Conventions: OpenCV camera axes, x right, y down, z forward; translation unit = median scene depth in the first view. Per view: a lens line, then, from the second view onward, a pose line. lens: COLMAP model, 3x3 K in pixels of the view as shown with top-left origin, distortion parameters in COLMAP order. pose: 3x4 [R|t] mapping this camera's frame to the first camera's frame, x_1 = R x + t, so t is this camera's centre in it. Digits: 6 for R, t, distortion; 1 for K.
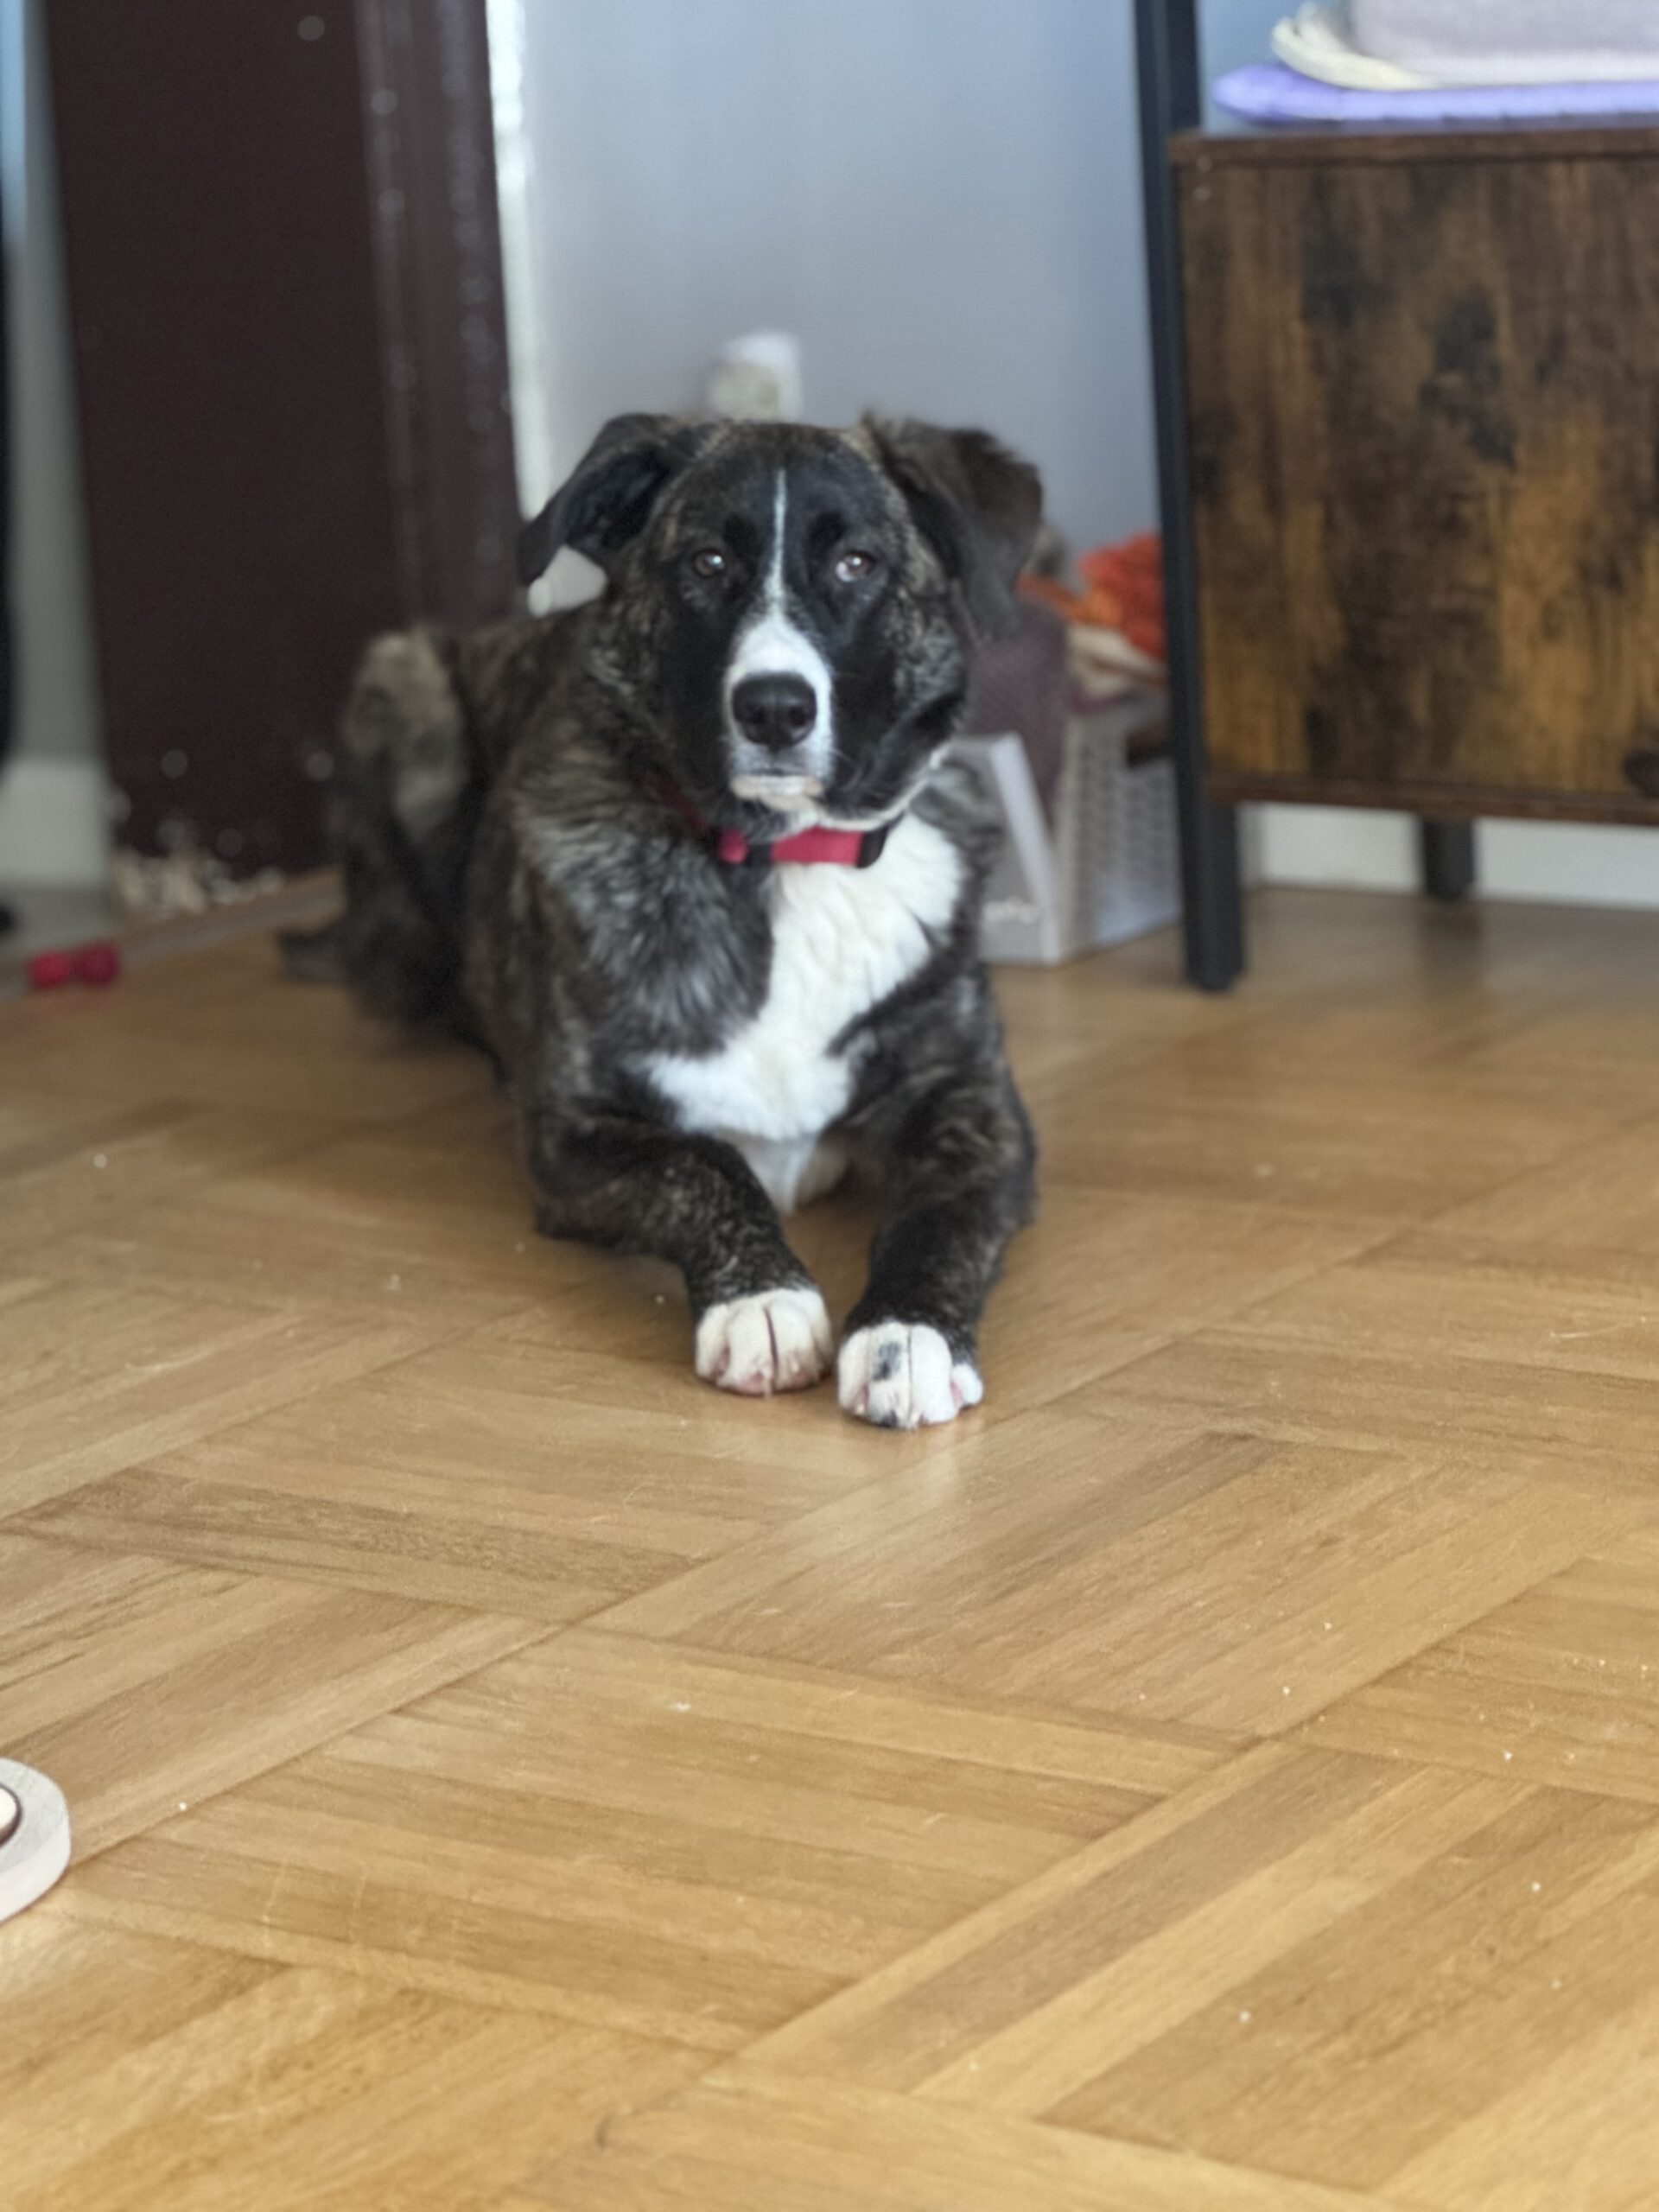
lens RADIAL K [[5823.7, 0, 829.5], [0, 5823.7, 1106.0], [0, 0, 1]] dist [0.075151, 4.157233]
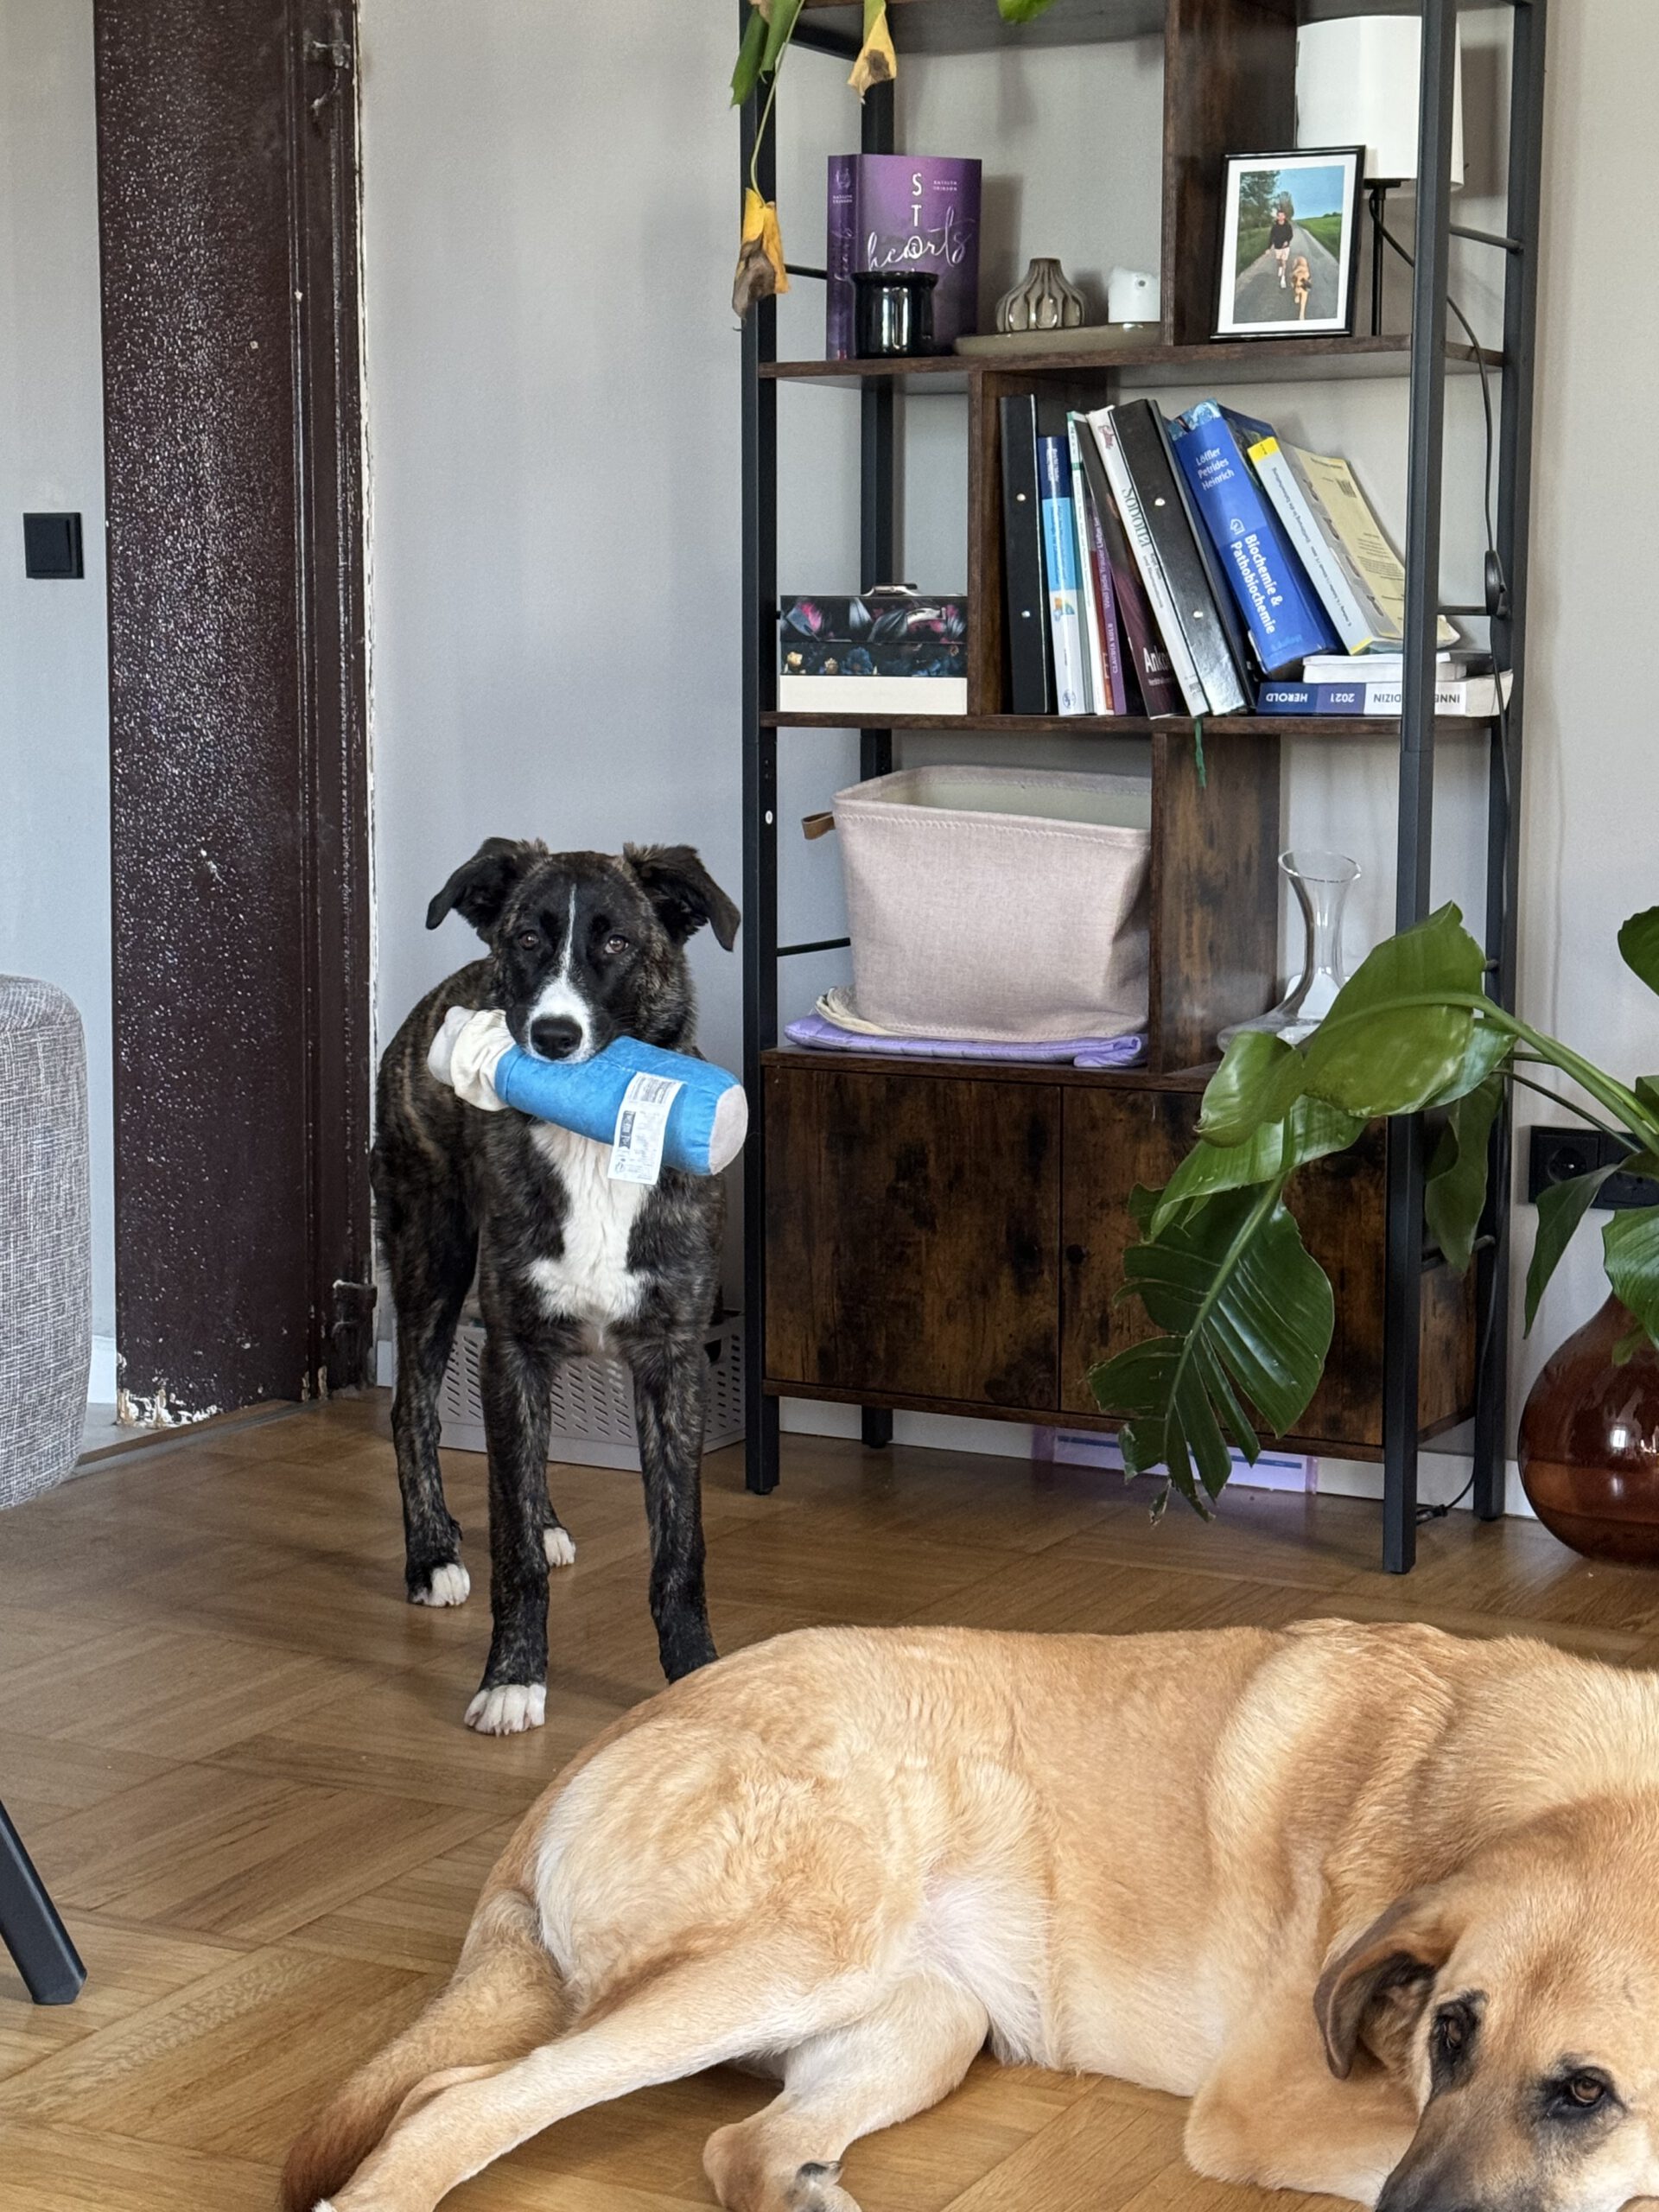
lens RADIAL K [[3797.6, 0, 840.3], [0, 3797.6, 1172.5], [0, 0, 1]] dist [0.277863, -1.294121]
pose [[0.988453, 0.047558, 0.143873, -0.103041], [-0.033965, 0.994850, -0.095501, -0.007342], [-0.147674, 0.089511, 0.984977, -0.257241]]
